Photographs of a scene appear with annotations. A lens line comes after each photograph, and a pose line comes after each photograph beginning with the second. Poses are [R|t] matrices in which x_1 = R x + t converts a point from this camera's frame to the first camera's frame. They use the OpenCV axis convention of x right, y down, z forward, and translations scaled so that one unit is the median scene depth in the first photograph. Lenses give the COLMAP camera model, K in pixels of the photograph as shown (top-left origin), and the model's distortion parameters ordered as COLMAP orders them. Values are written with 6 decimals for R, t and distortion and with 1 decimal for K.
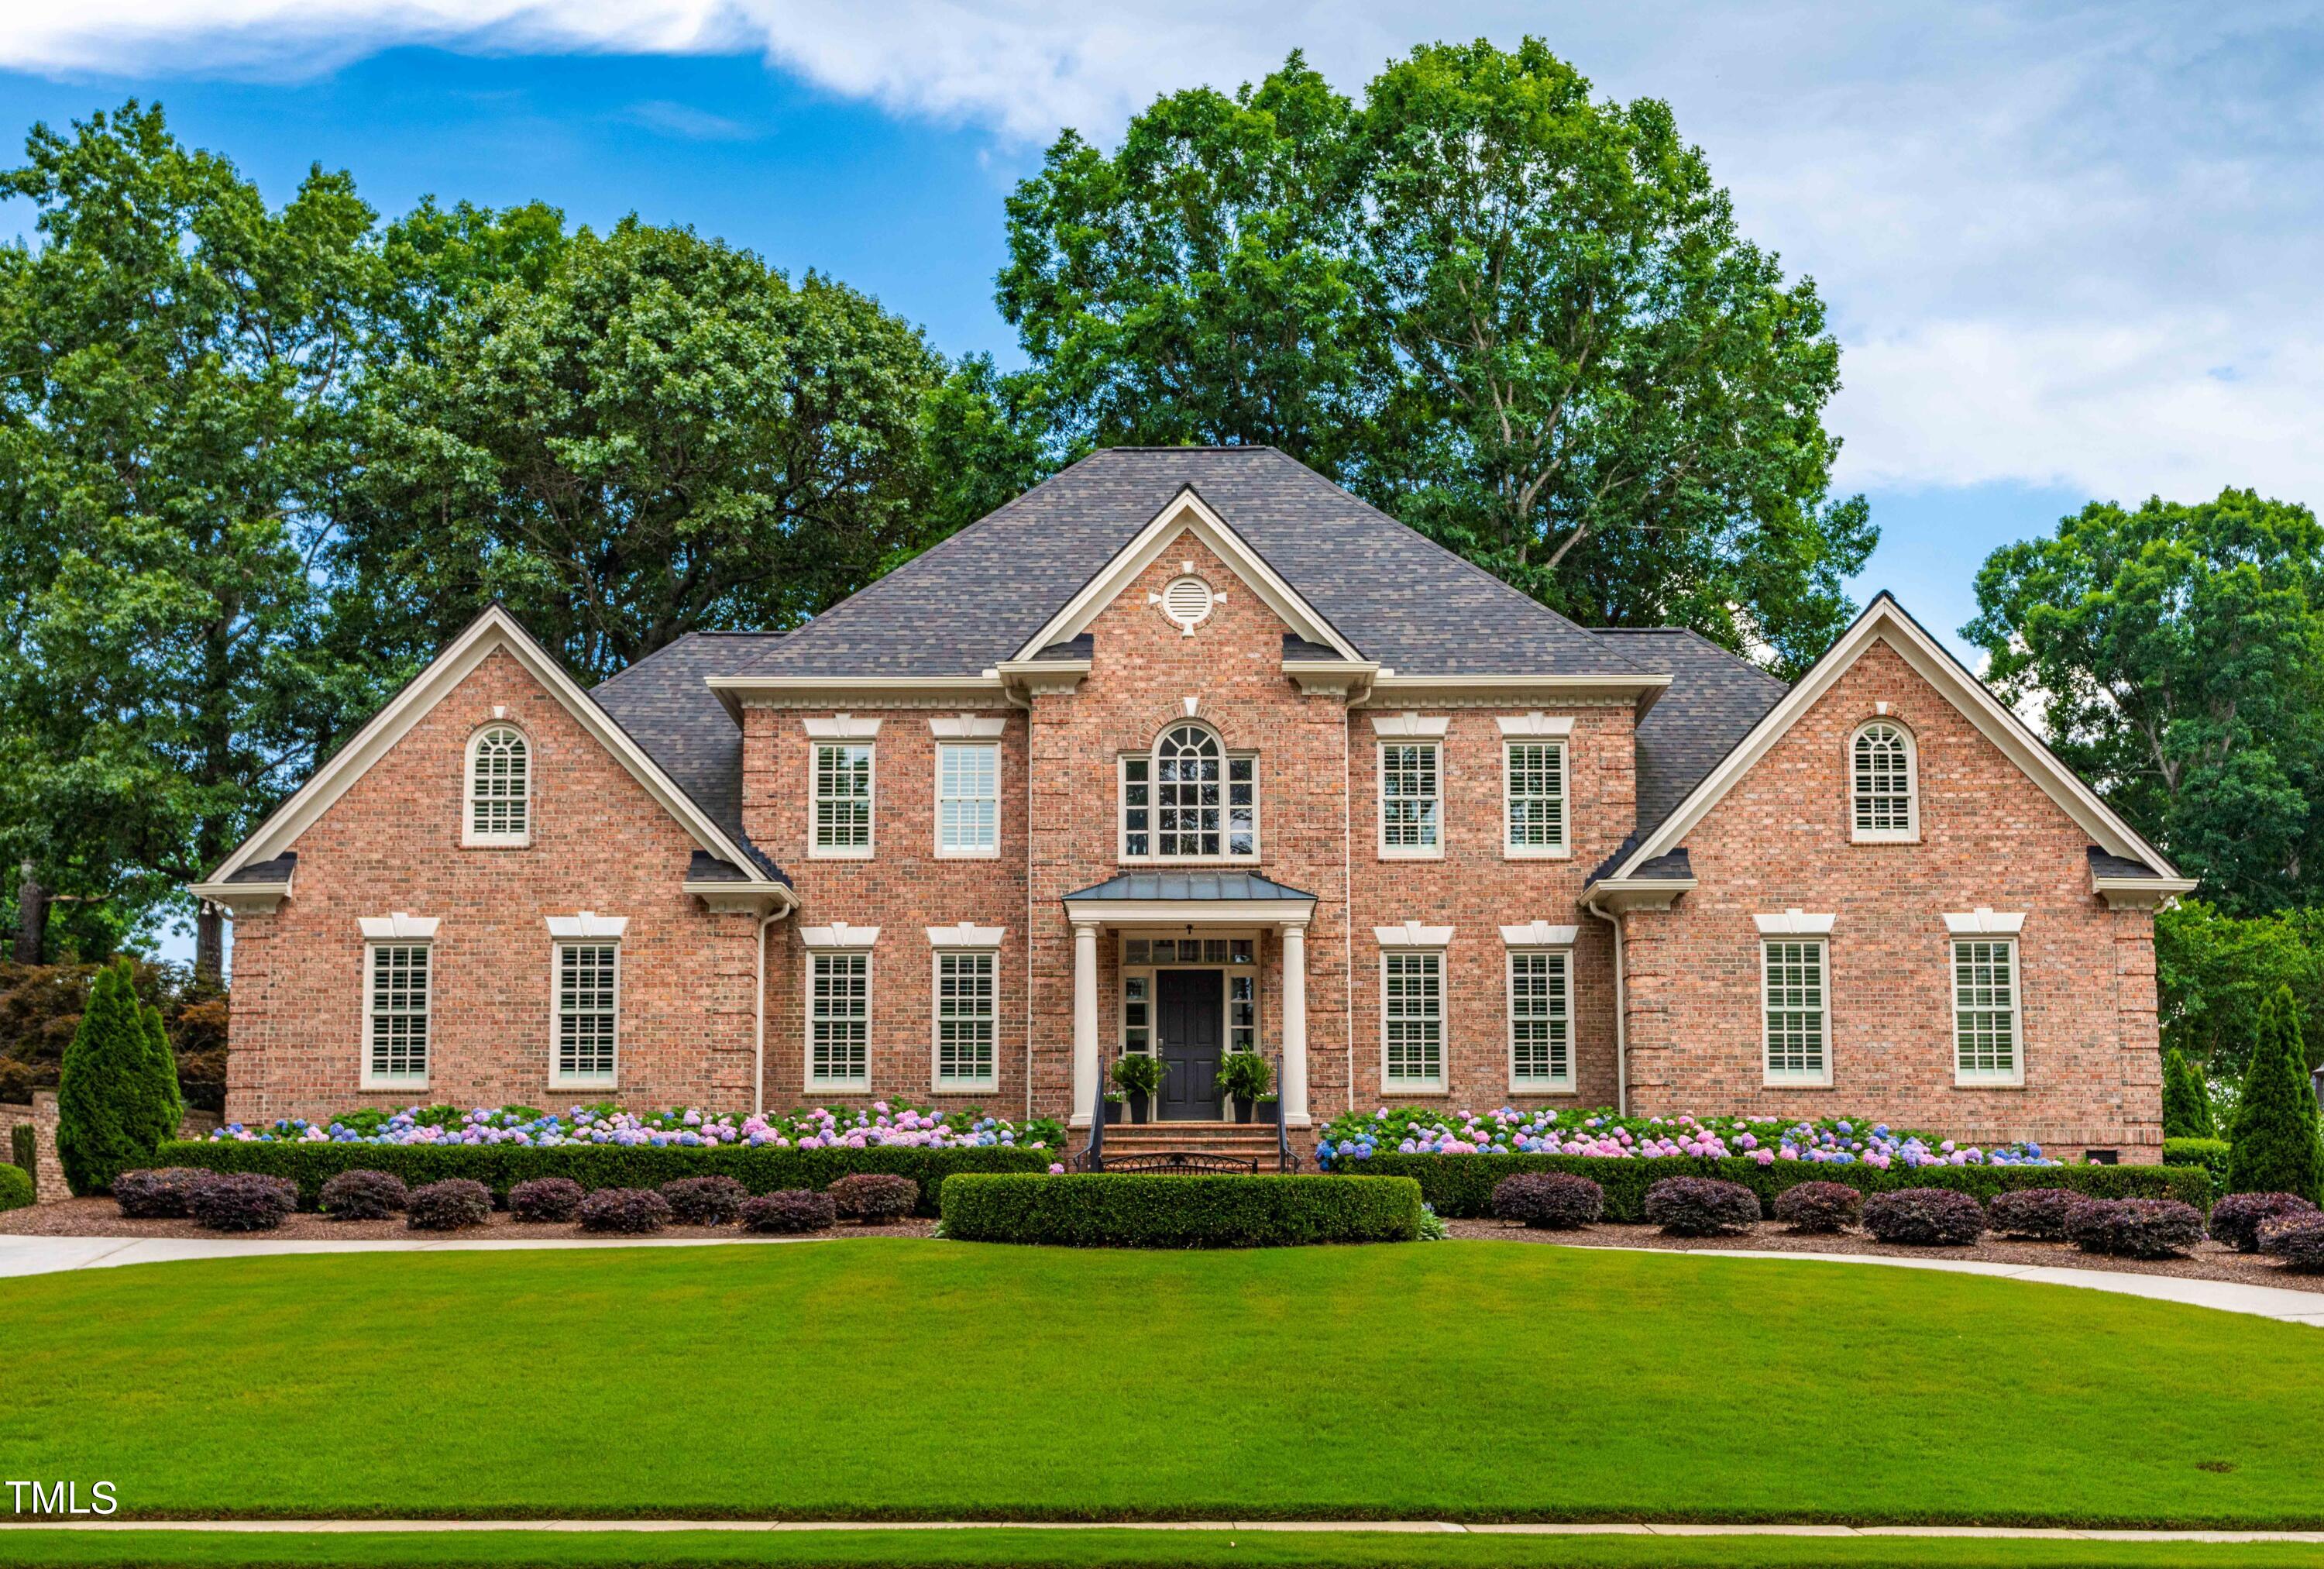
lens RADIAL K [[2400.9, 0, 1162.0], [0, 2400.9, 784.5], [0, 0, 1]] dist [-0.020873, -0.005025]
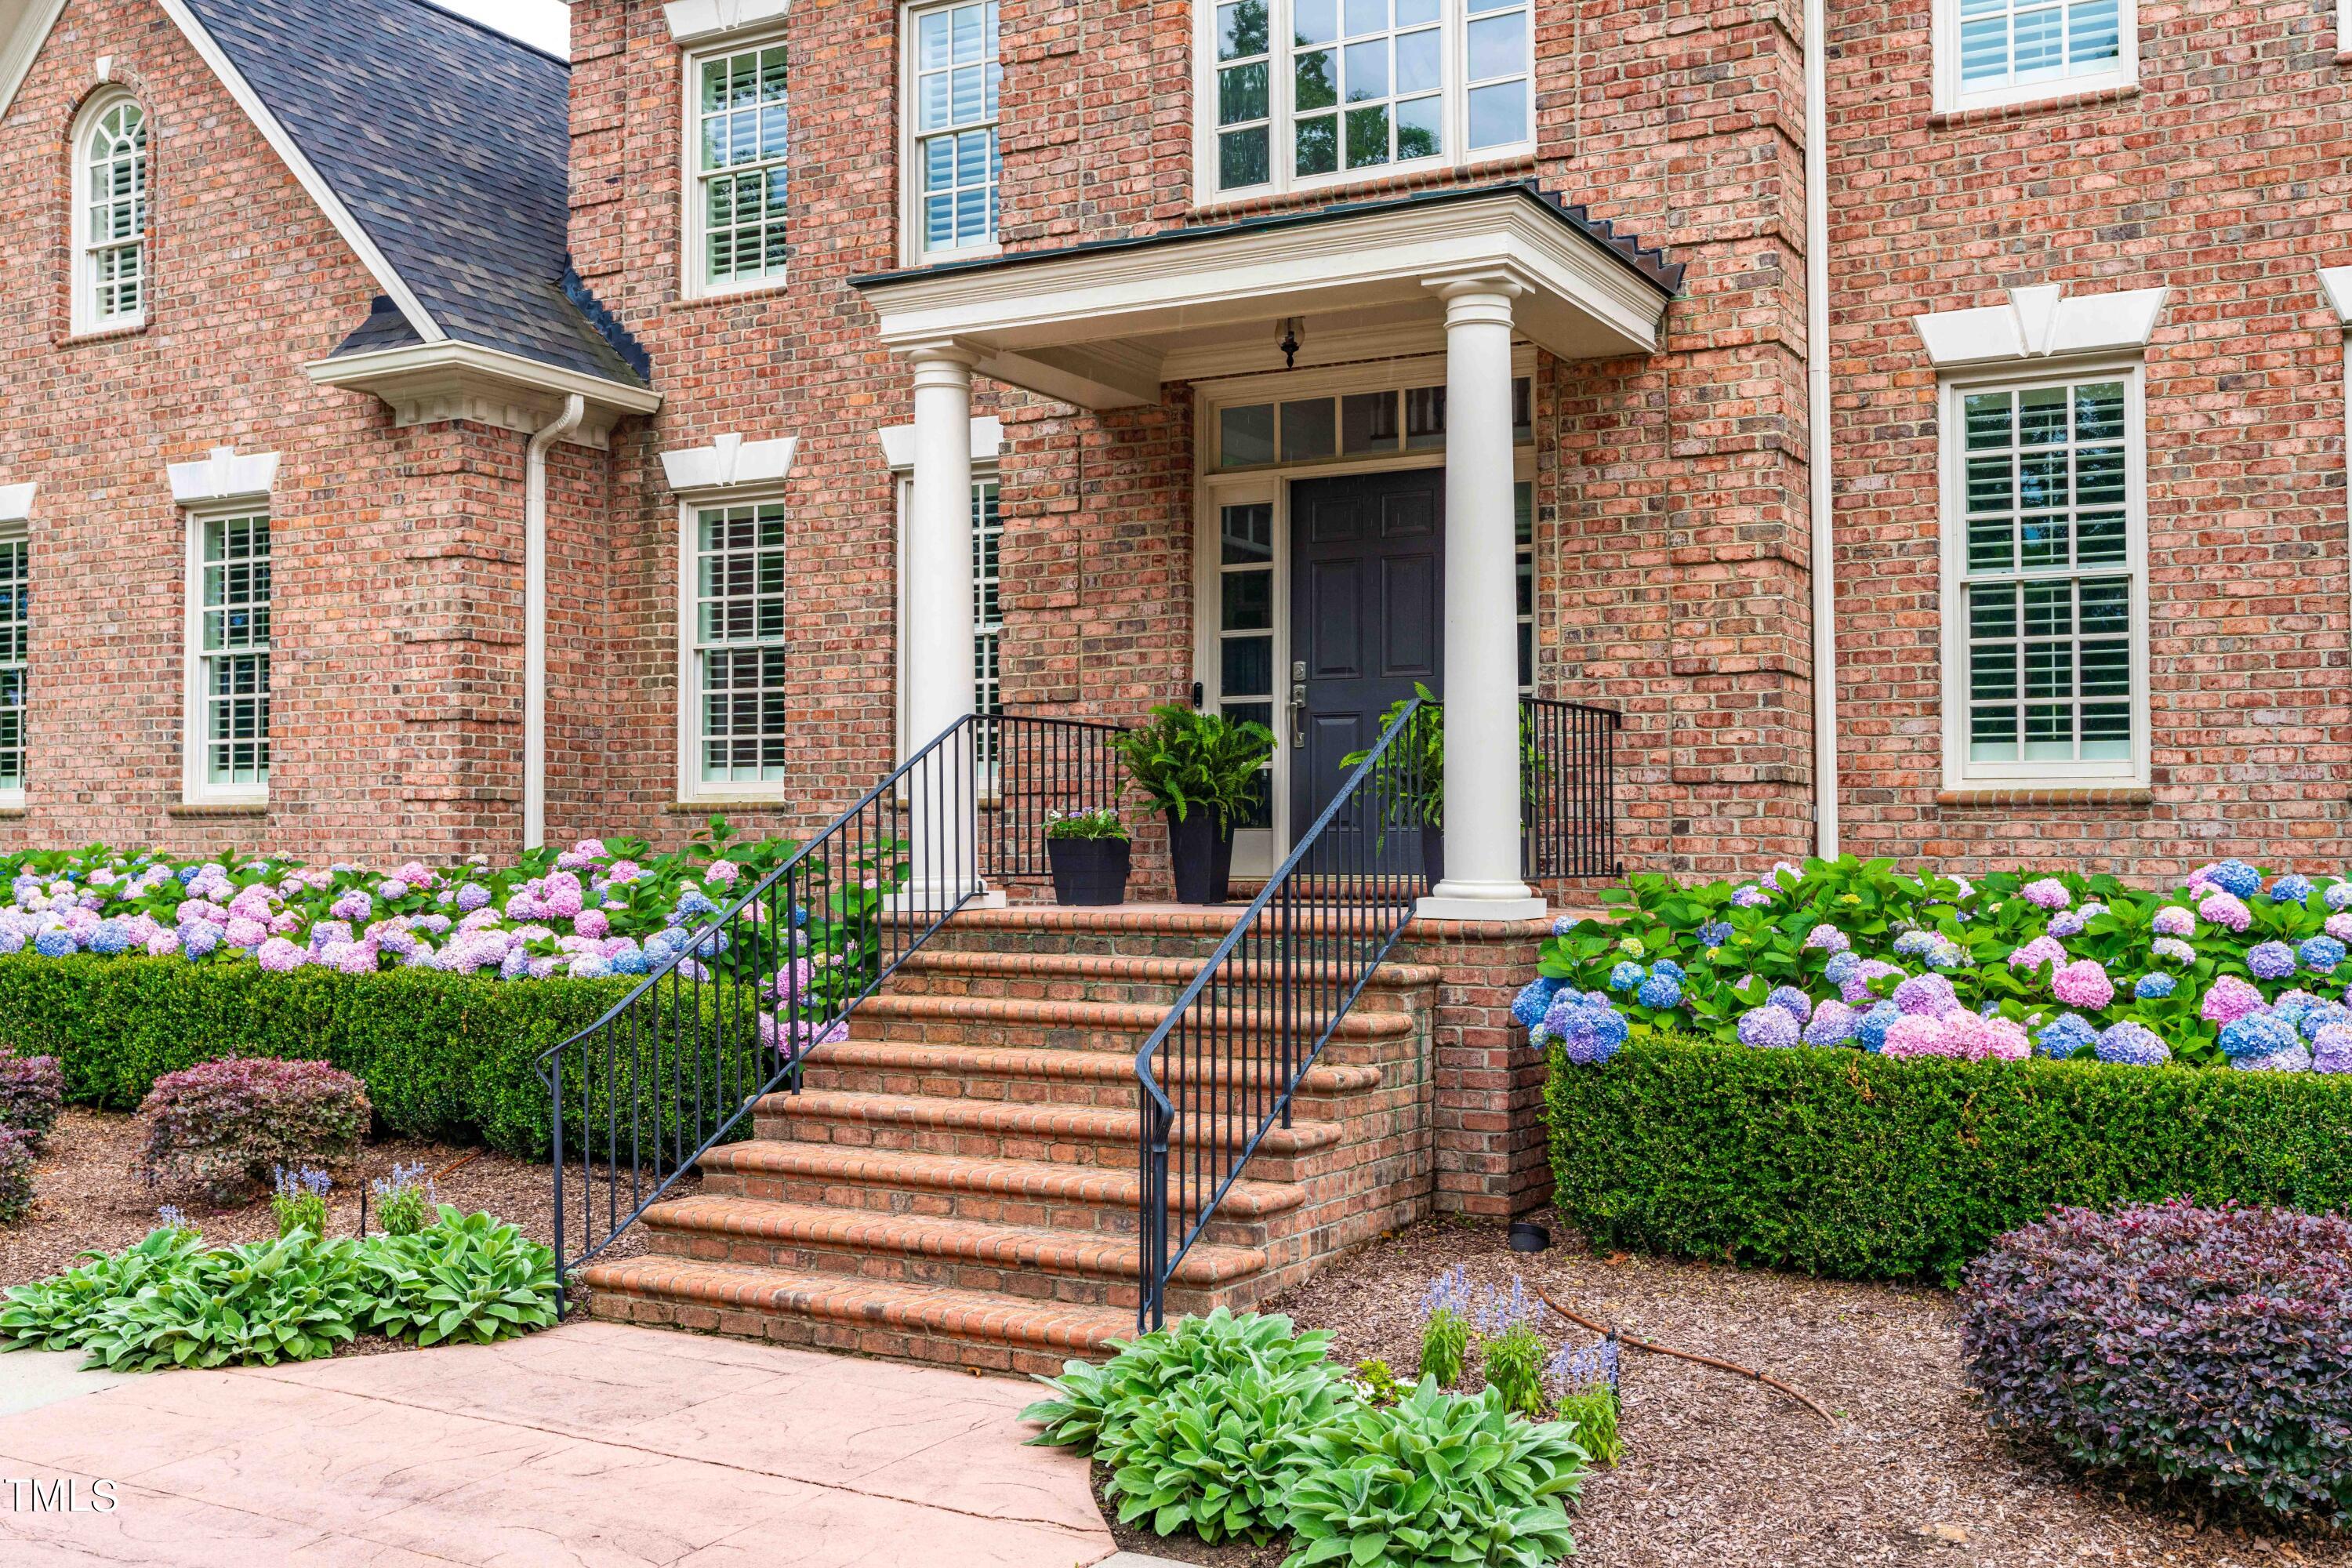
lens RADIAL K [[2295.8, 0, 1175.5], [0, 2295.8, 730.3], [0, 0, 1]] dist [0.005236, 0.013189]
pose [[0.889377, -0.023631, -0.456564, 0.144893], [0.083039, 0.990401, 0.110496, 0.073971], [0.449571, -0.136186, 0.882802, 0.659056]]
